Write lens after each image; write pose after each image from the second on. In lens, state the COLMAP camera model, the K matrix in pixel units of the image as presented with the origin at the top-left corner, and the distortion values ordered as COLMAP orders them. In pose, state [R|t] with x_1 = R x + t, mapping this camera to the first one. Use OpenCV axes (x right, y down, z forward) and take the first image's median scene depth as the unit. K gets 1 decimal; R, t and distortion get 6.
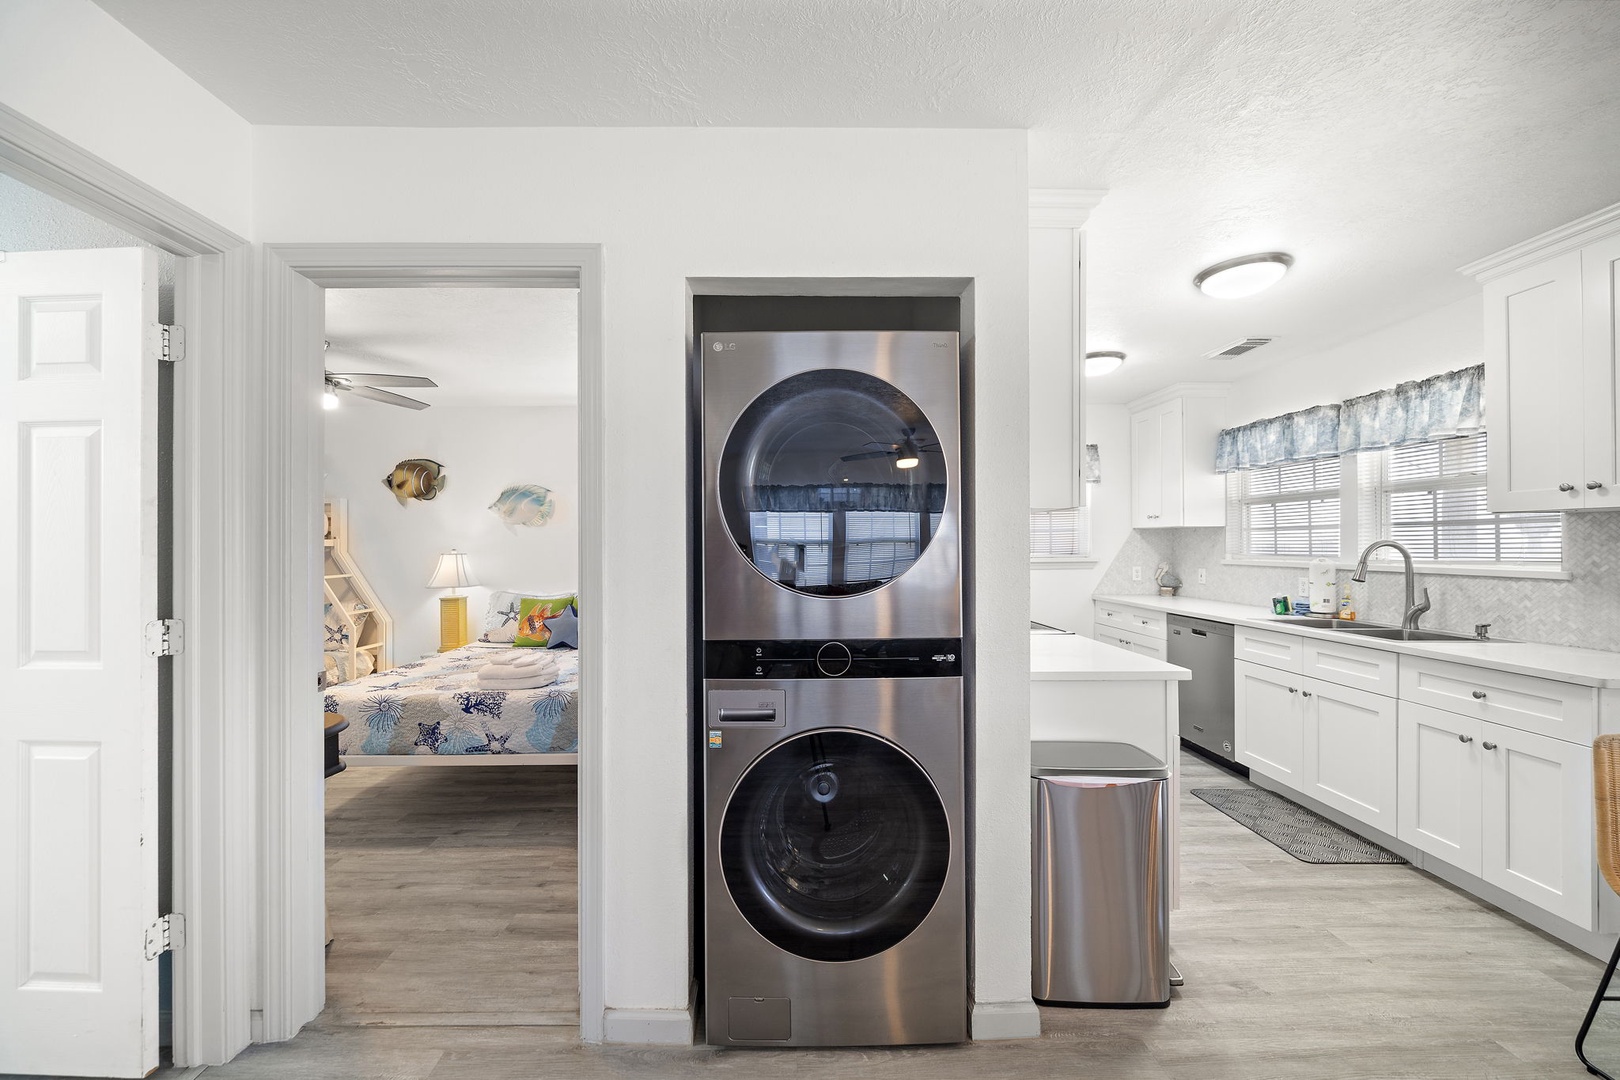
lens RADIAL K [[612.7, 0, 793.1], [0, 612.7, 542.7], [0, 0, 1]] dist [-0.006189, 0.000274]
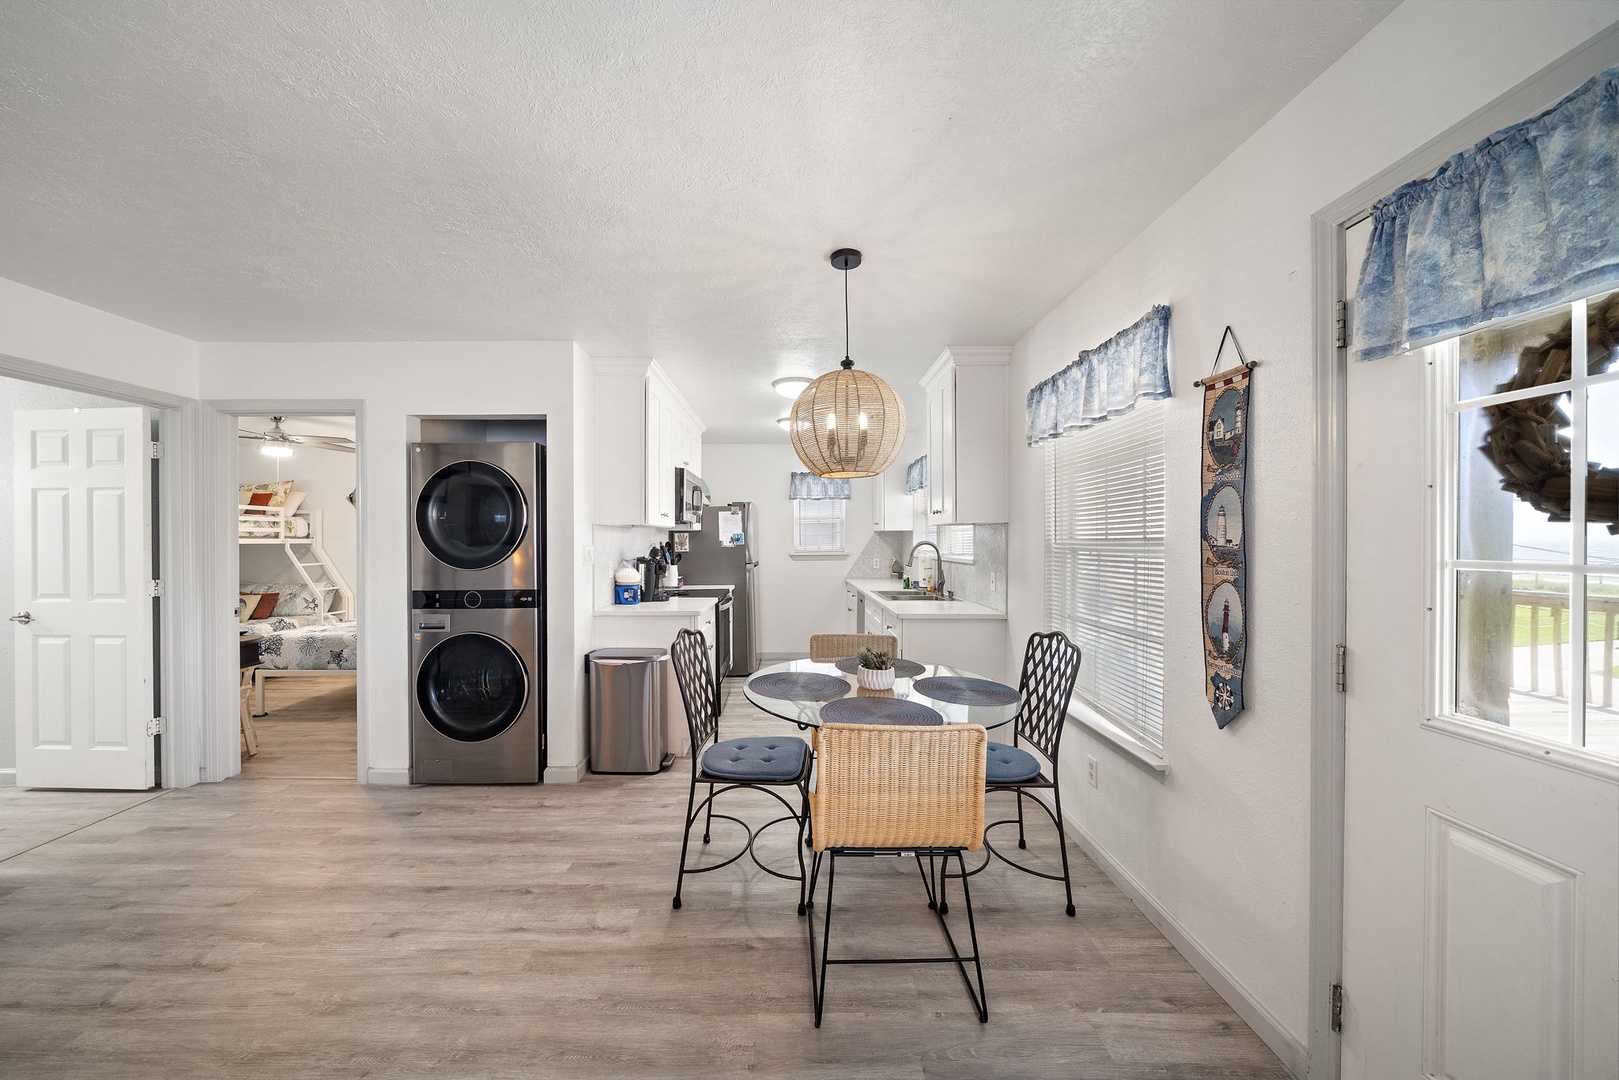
lens RADIAL K [[566.0, 0, 811.5], [0, 566.0, 544.0], [0, 0, 1]] dist [-0.007622, -0.000093]
pose [[0.999995, 0.000549, -0.003200, 0.651587], [-0.000518, 0.999952, 0.009830, -0.009995], [0.003205, -0.009828, 0.999947, -0.488446]]
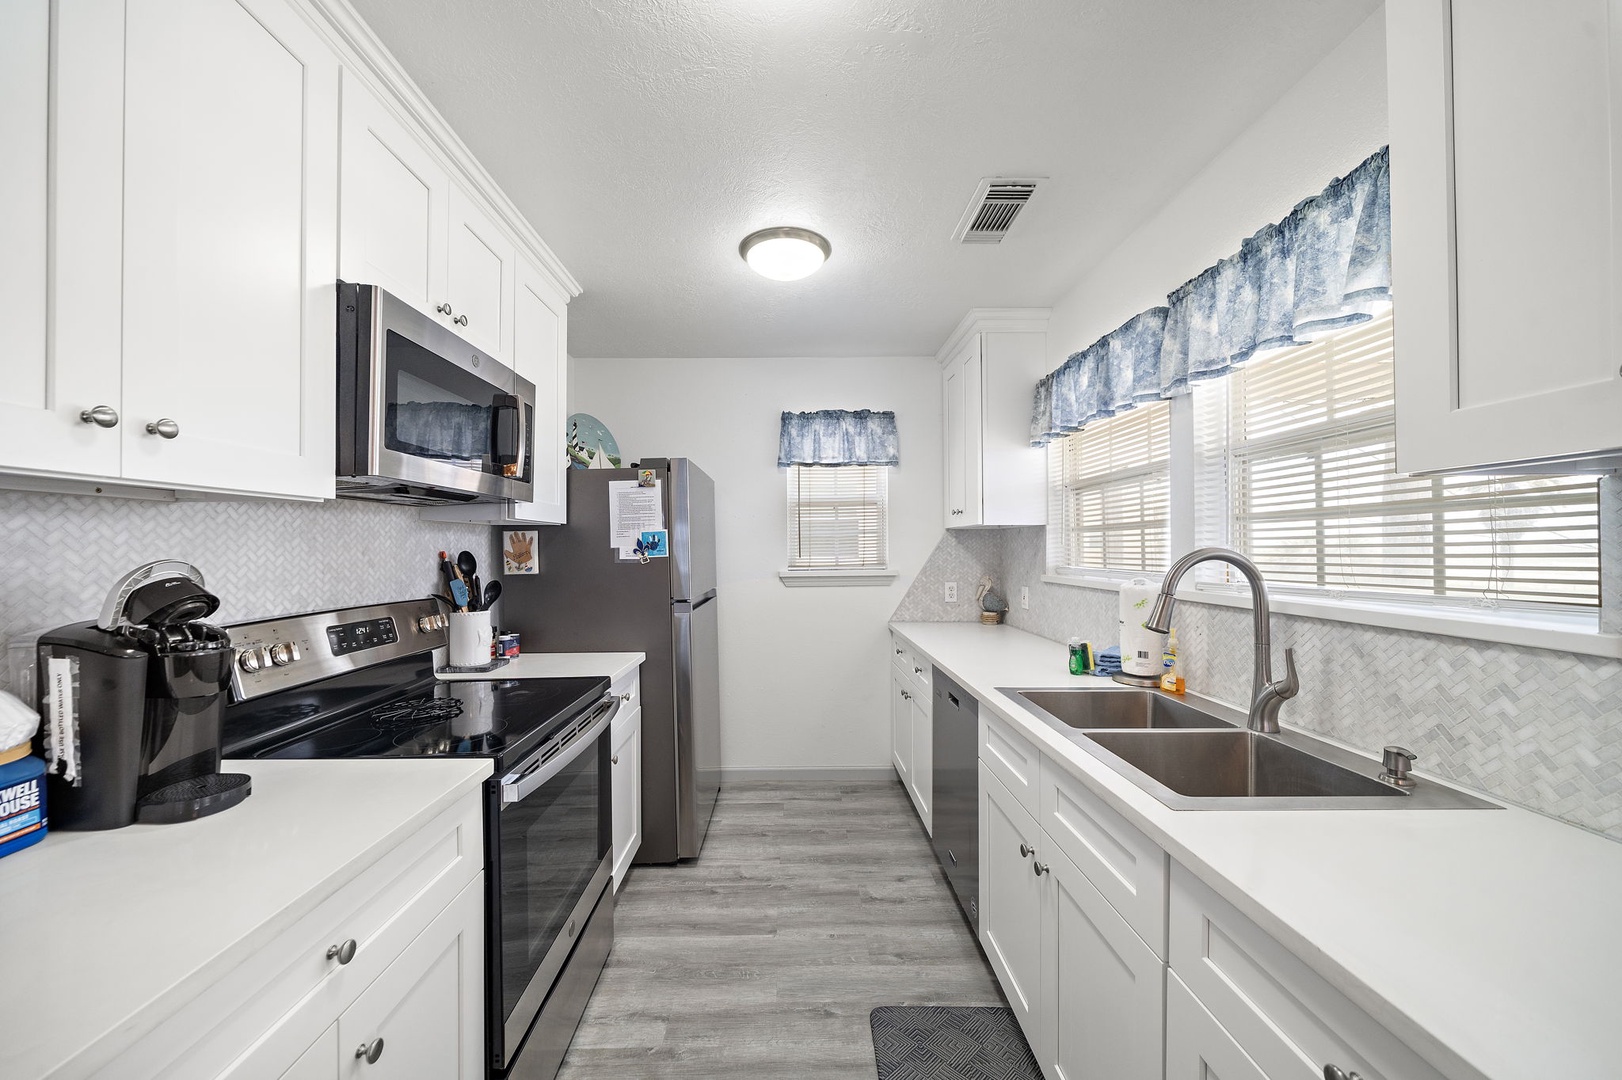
lens RADIAL K [[567.1, 0, 808.4], [0, 567.1, 544.8], [0, 0, 1]] dist [-0.007622, -0.000093]
pose [[0.999954, -0.001955, -0.009392, 0.630050], [0.001936, 0.999996, -0.001998, -0.005935], [0.009395, 0.001979, 0.999954, 0.525034]]
